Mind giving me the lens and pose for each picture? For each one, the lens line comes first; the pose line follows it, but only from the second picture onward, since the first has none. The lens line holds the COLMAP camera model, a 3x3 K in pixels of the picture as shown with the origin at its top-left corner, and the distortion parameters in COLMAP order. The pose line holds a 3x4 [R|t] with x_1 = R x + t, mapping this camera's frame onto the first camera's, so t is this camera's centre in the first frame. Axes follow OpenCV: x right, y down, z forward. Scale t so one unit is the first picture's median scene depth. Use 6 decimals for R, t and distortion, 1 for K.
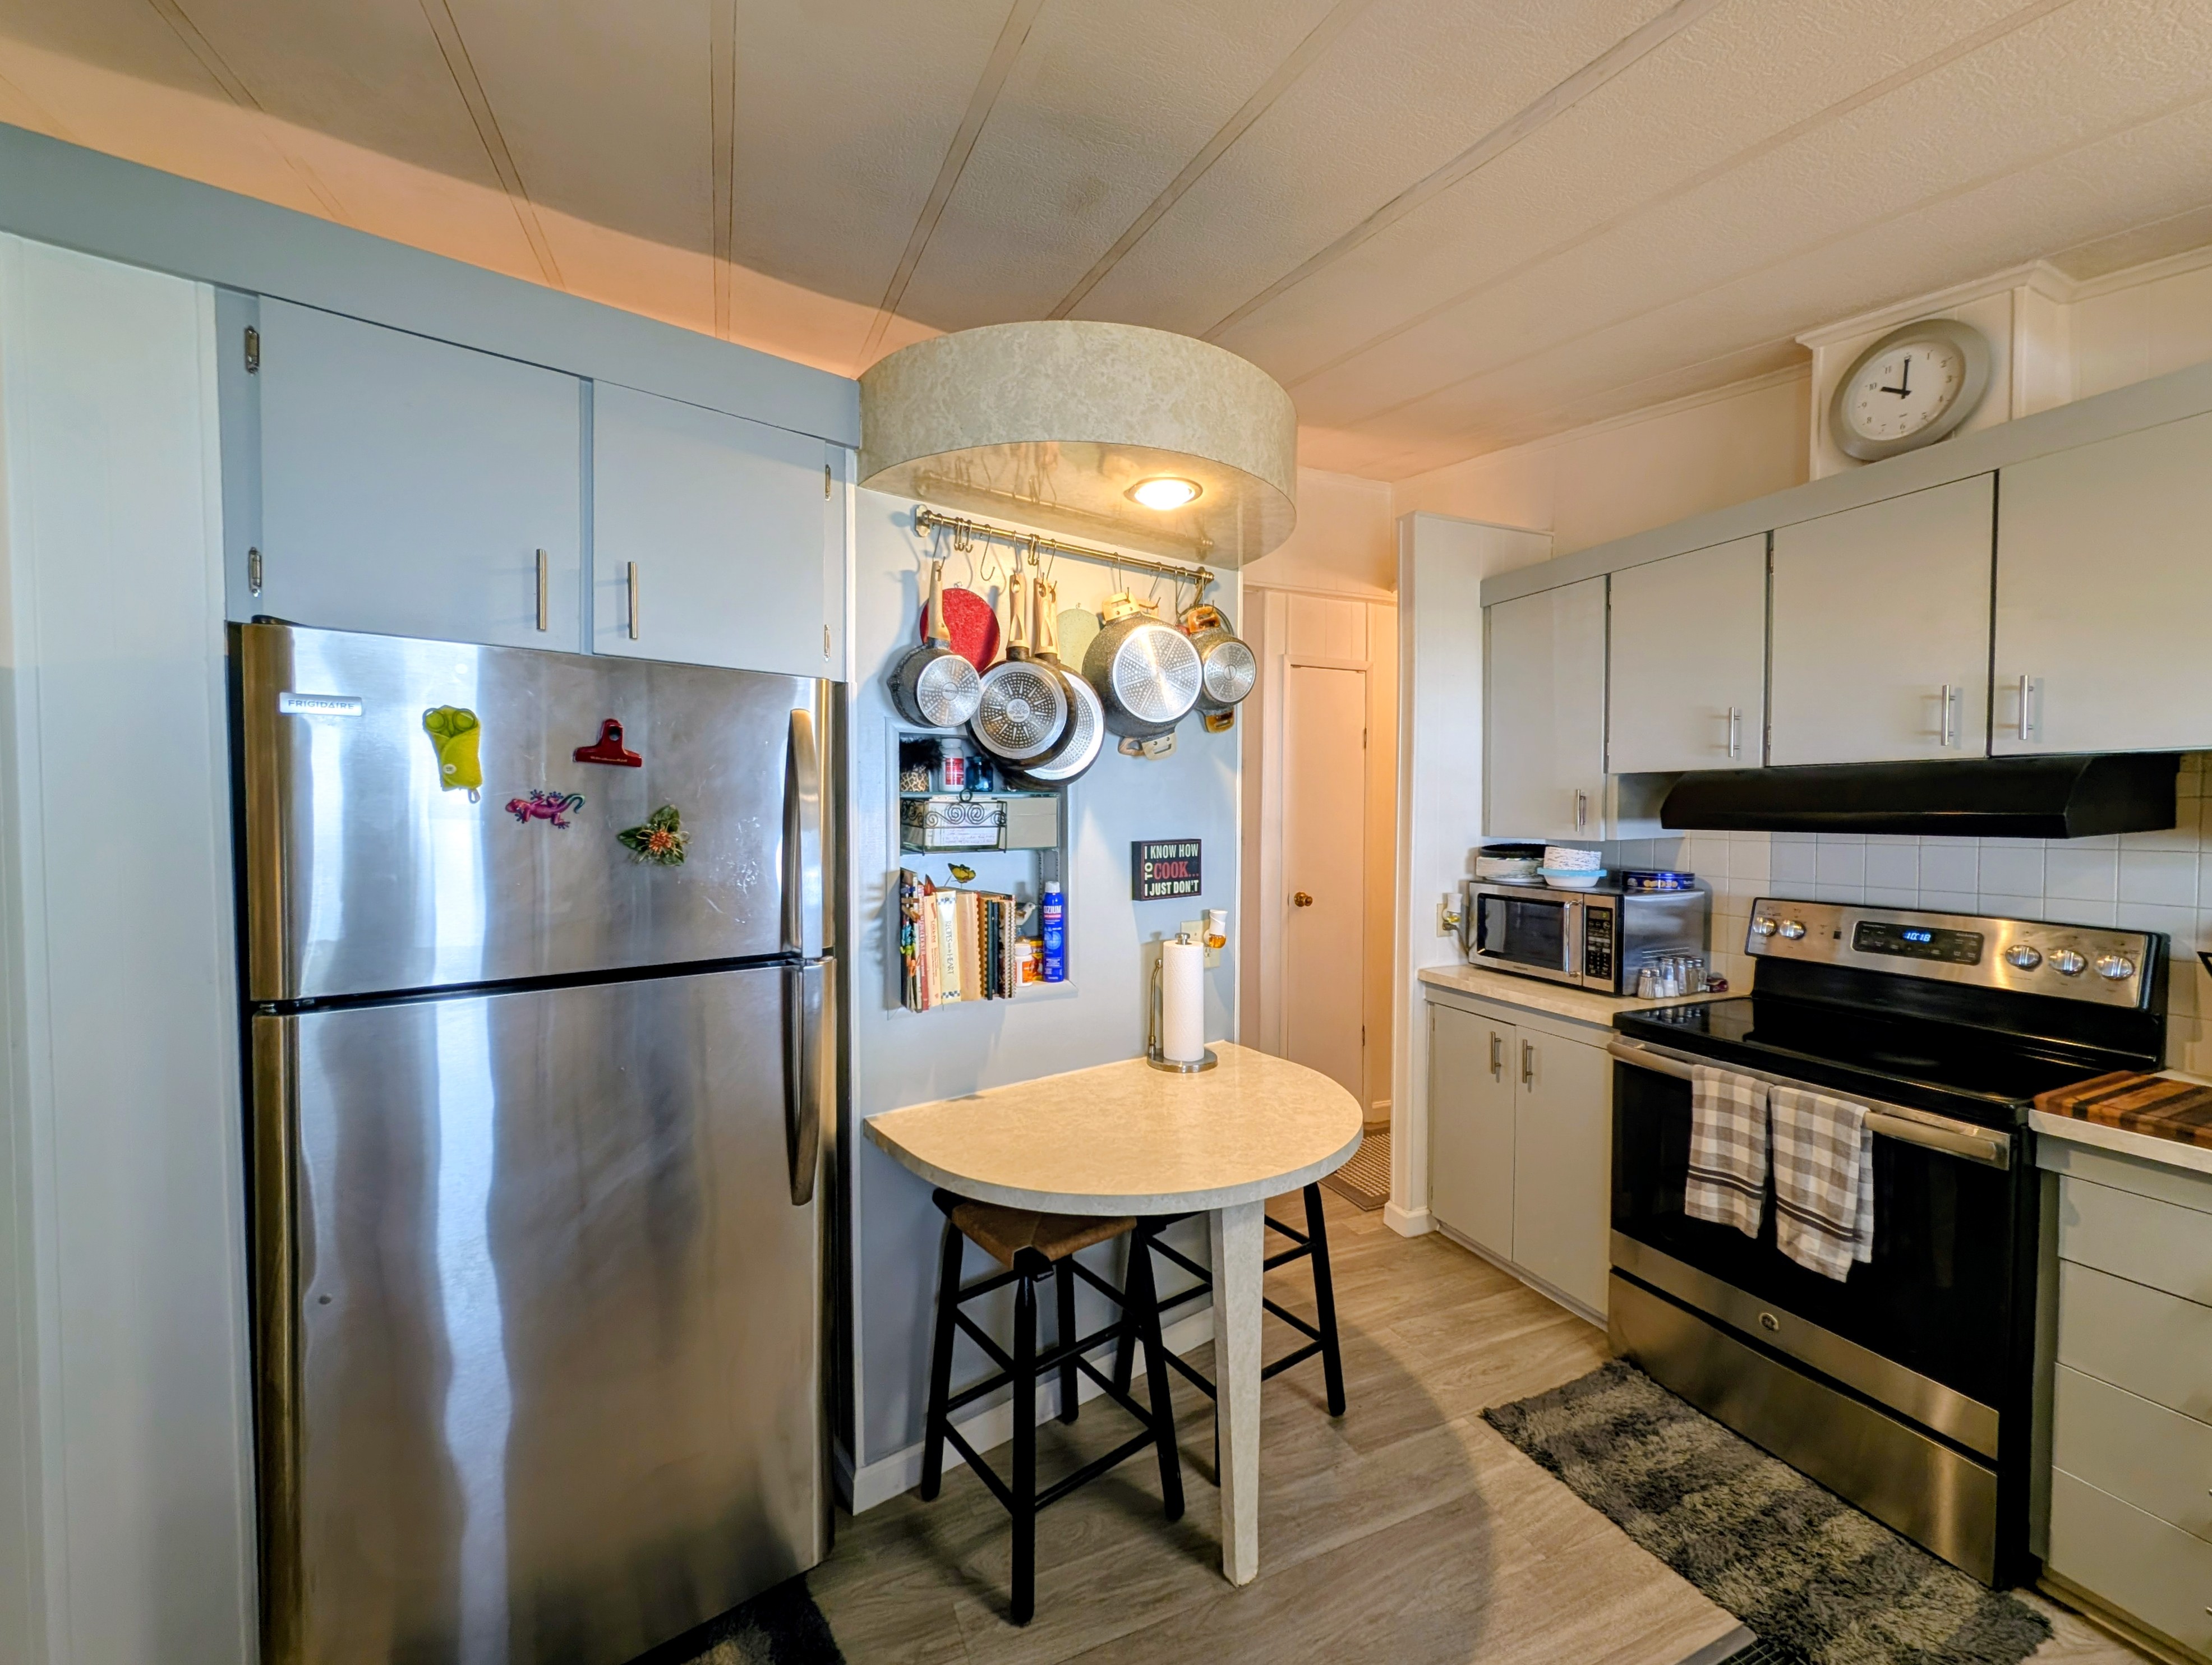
lens RADIAL K [[882.1, 0, 1113.2], [0, 882.1, 872.3], [0, 0, 1]] dist [-0.000004, -0.000677]
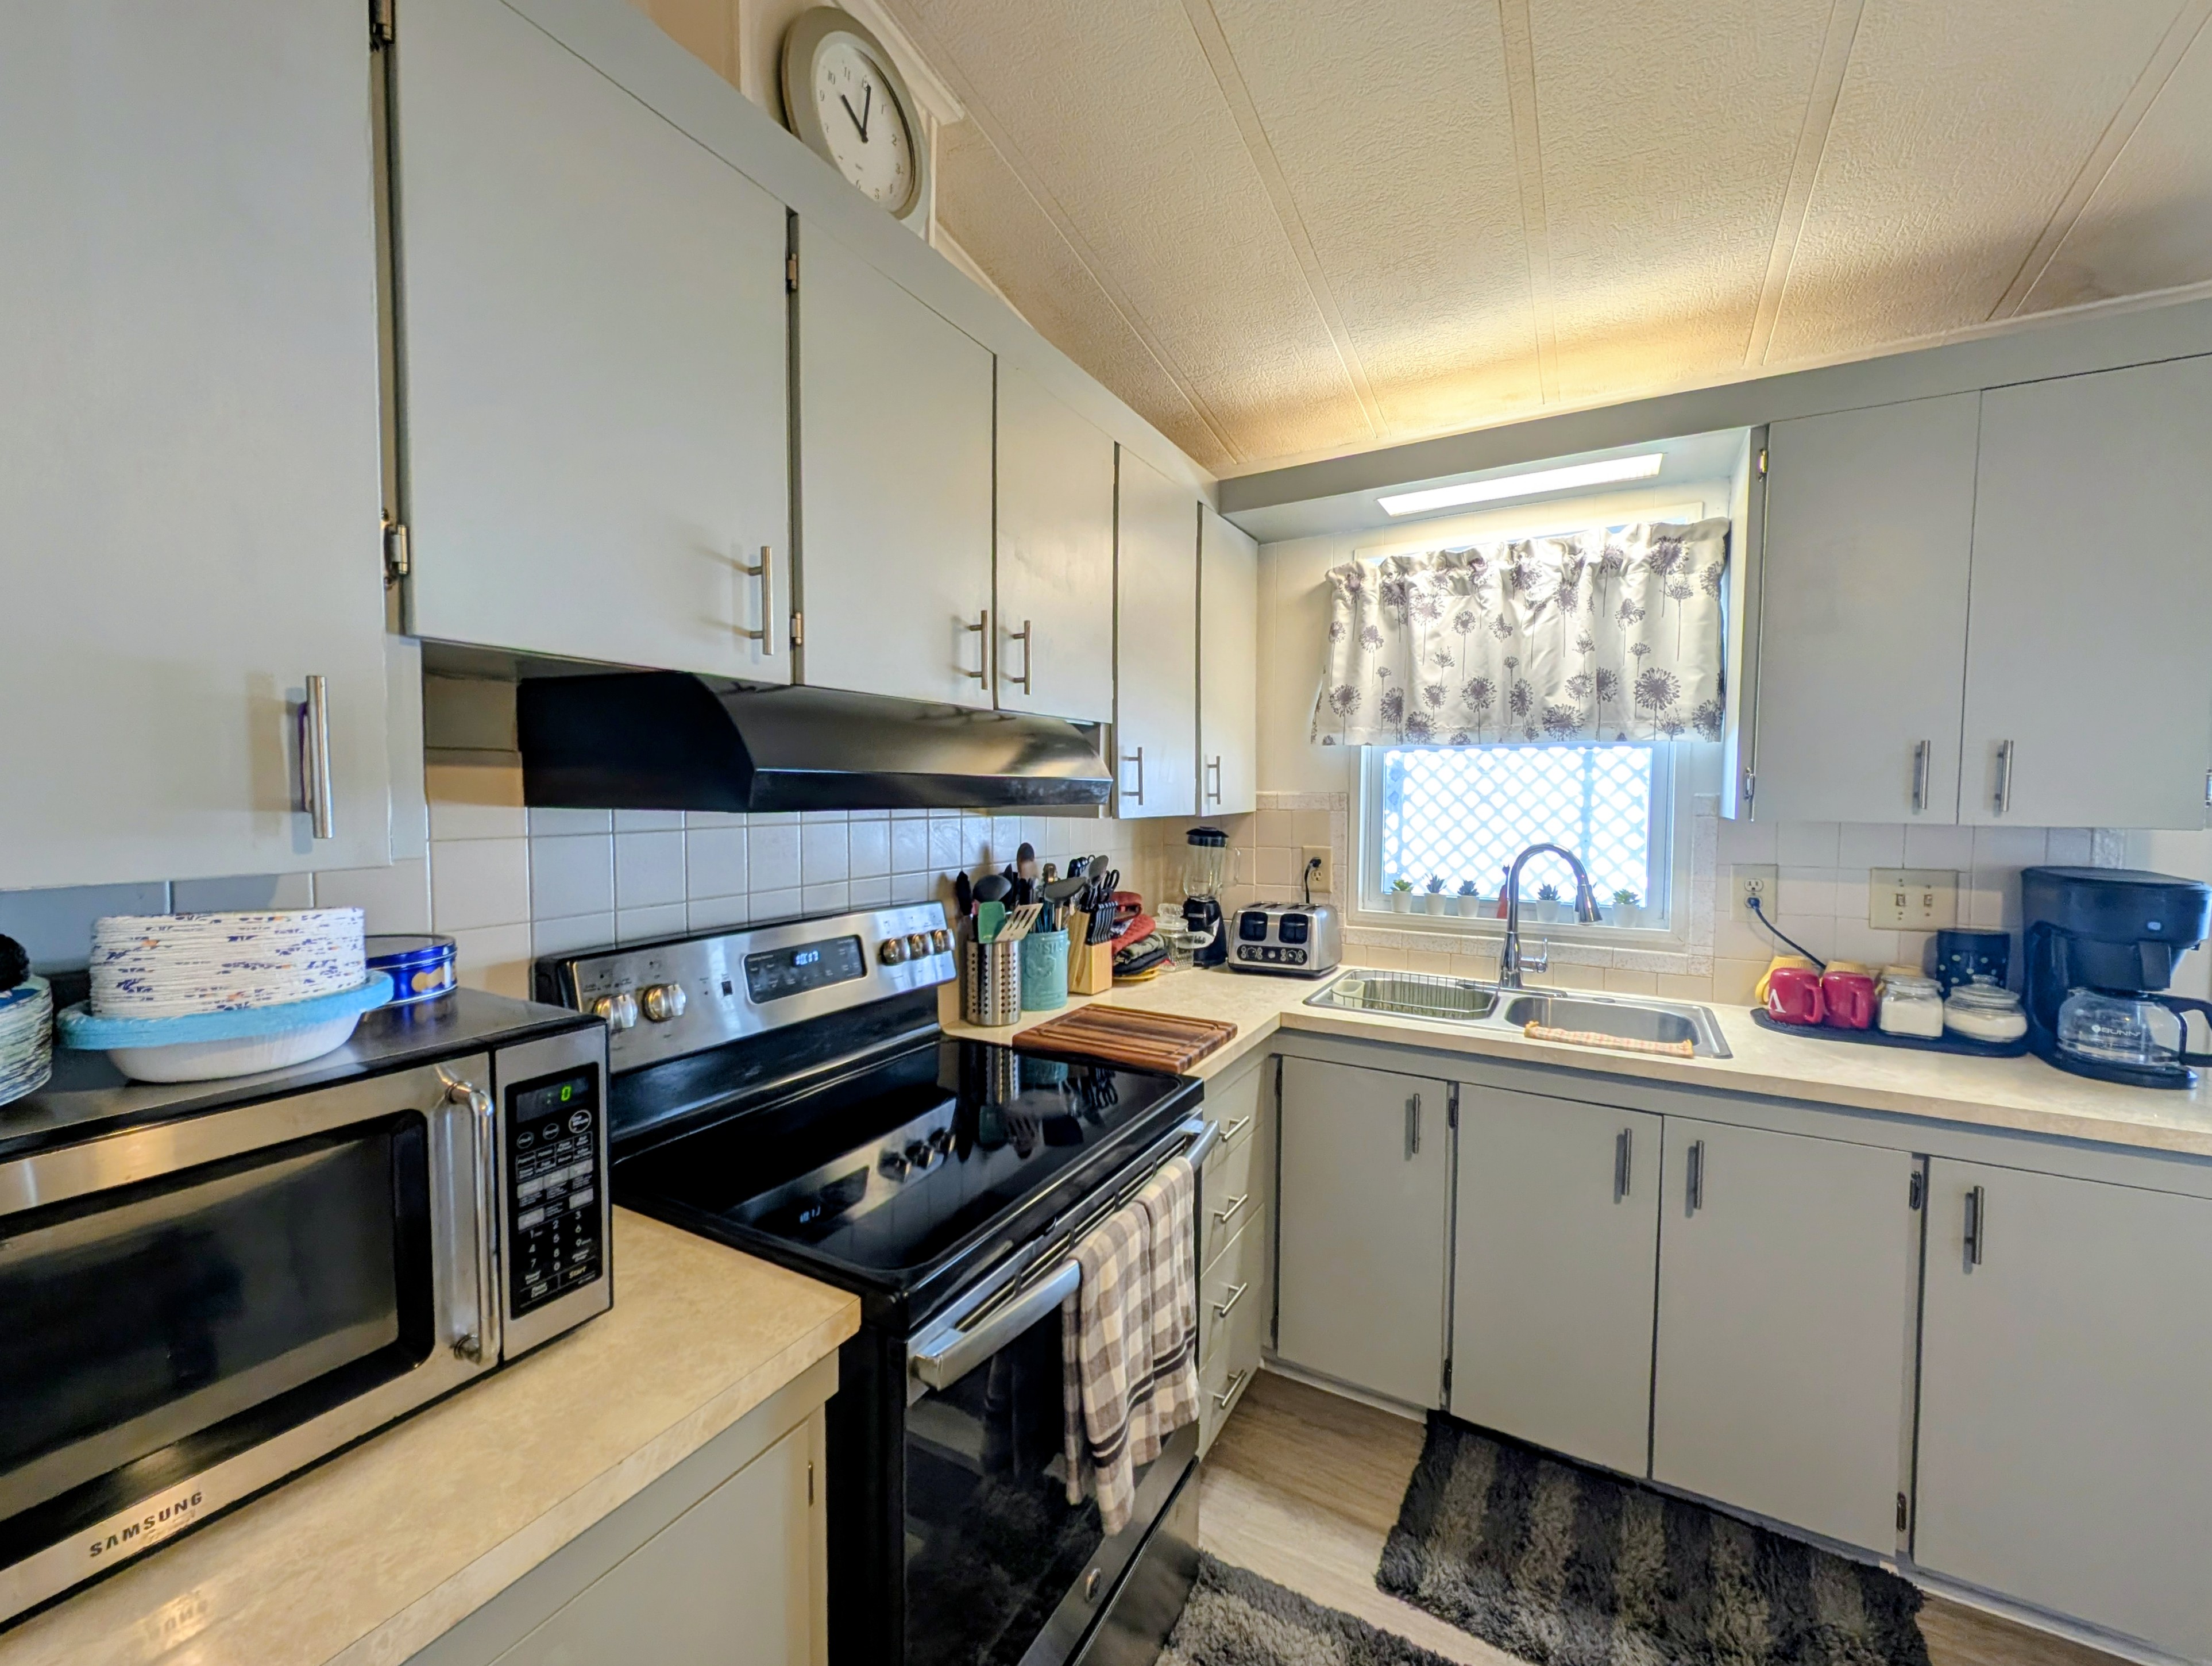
lens RADIAL K [[874.4, 0, 1106.0], [0, 874.4, 833.0], [0, 0, 1]] dist [0.015192, -0.006278]
pose [[-0.579304, -0.046178, 0.813802, 0.246890], [0.052117, 0.994253, 0.093517, -0.082452], [-0.813443, 0.096588, -0.573568, 1.303336]]
